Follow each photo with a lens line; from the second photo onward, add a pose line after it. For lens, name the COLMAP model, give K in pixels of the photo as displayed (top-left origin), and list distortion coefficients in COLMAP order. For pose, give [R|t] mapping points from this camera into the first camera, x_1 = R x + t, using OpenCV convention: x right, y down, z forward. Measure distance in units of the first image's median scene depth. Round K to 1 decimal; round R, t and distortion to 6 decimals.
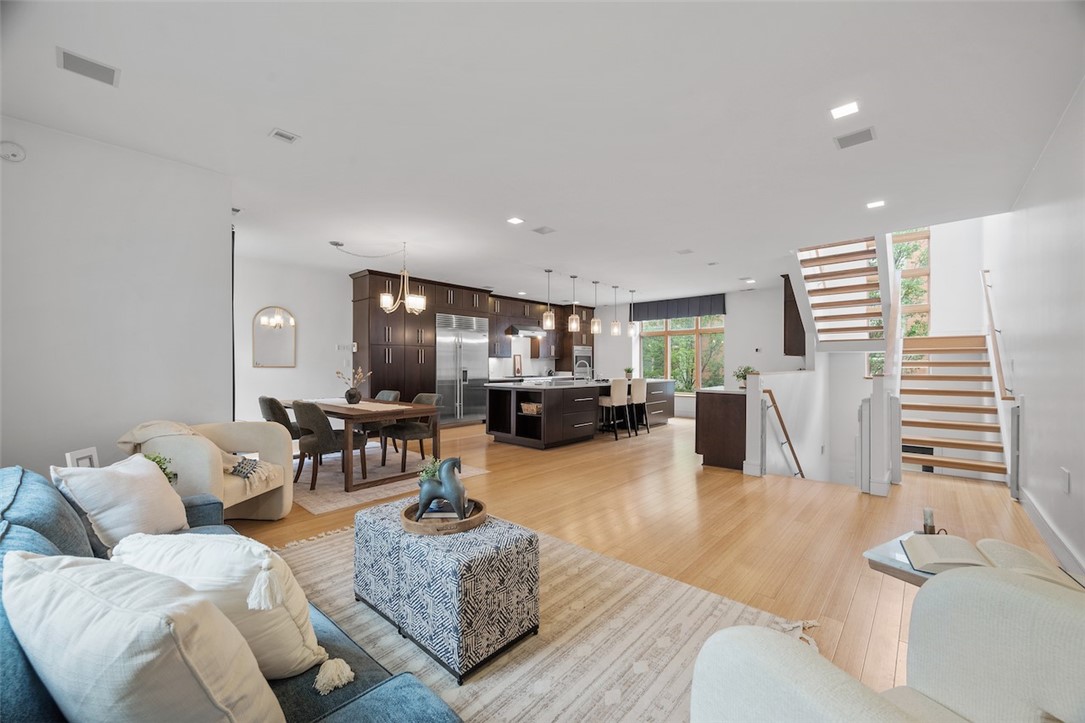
lens RADIAL K [[426.0, 0, 544.1], [0, 426.0, 363.8], [0, 0, 1]] dist [-0.000948, -0.000328]
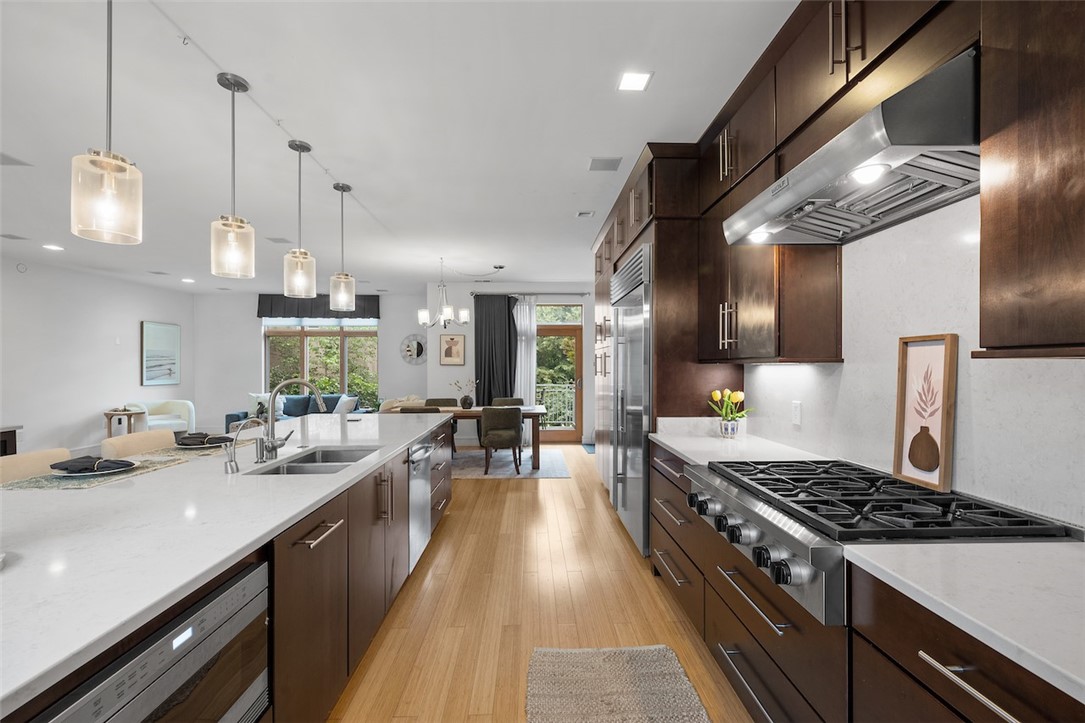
lens RADIAL K [[468.3, 0, 543.7], [0, 468.3, 367.8], [0, 0, 1]] dist [0.001037, 0.000190]
pose [[-0.725218, 0.003676, -0.688509, 0.163676], [0.002189, 0.999993, 0.003033, -0.012961], [0.688515, 0.000693, -0.725221, 1.202816]]
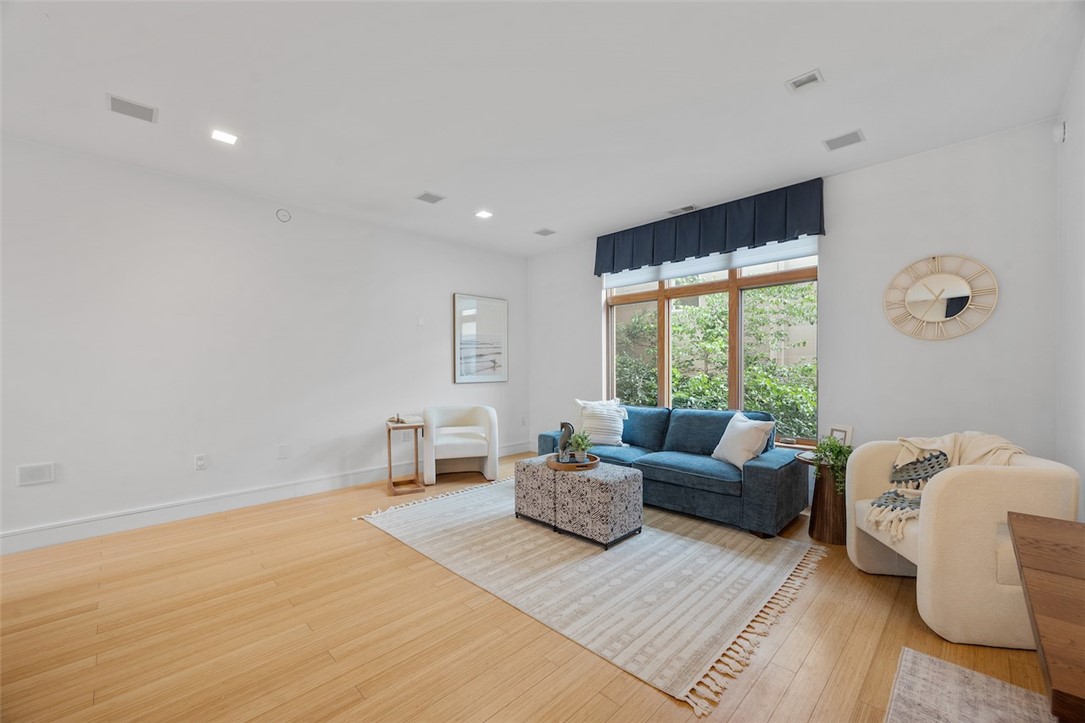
lens RADIAL K [[435.8, 0, 541.5], [0, 435.8, 375.1], [0, 0, 1]] dist [0.000618, -0.000034]
pose [[-0.998619, 0.007610, 0.051974, -0.047913], [0.008359, 0.999864, 0.014211, 0.003805], [-0.051859, 0.014626, -0.998547, 0.612962]]
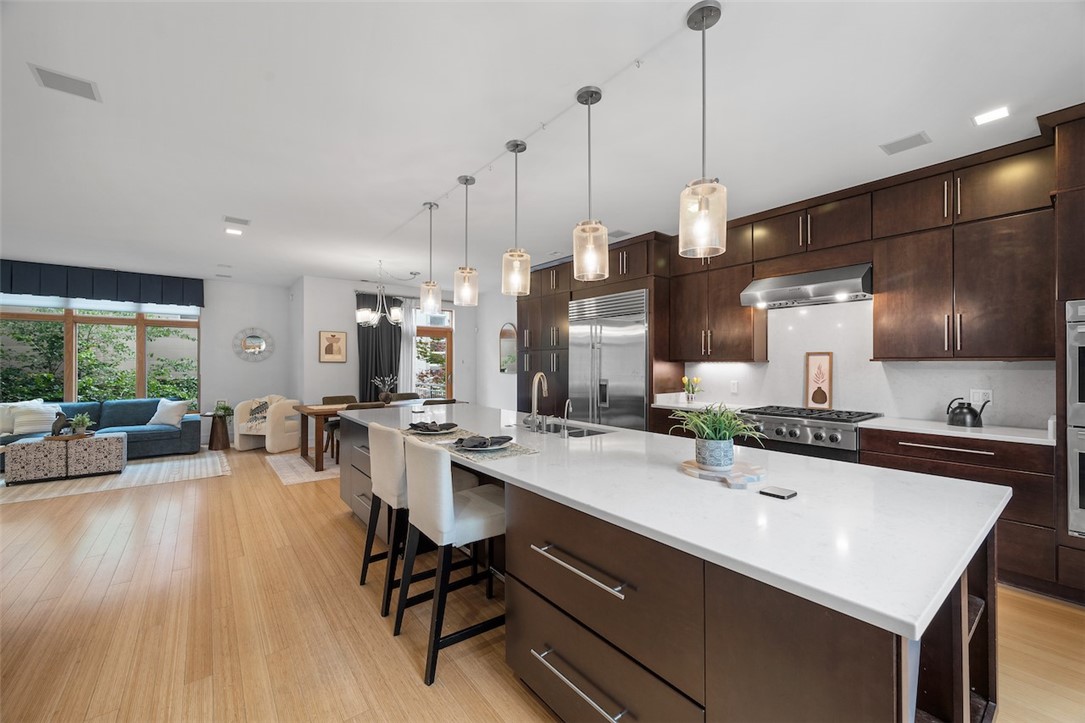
lens RADIAL K [[440.3, 0, 547.6], [0, 440.3, 363.1], [0, 0, 1]] dist [0.000486, 0.000066]
pose [[-0.170189, 0.001308, -0.985411, 0.421703], [0.001444, 0.999998, 0.001078, -0.014221], [0.985410, -0.001240, -0.170191, 0.975002]]
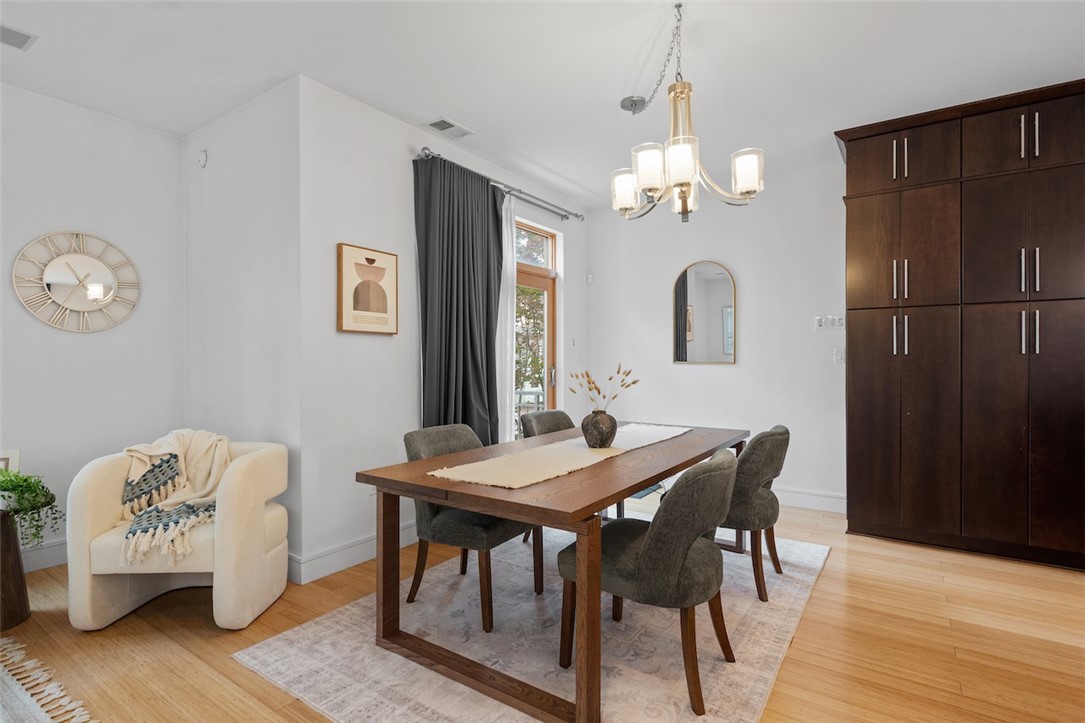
lens RADIAL K [[527.3, 0, 548.3], [0, 527.3, 361.9], [0, 0, 1]] dist [-0.001060, -0.000723]
pose [[0.138231, 0.004065, -0.990392, 0.050124], [0.003896, 0.999982, 0.004648, 0.002794], [0.990392, -0.004501, 0.138212, 0.509355]]
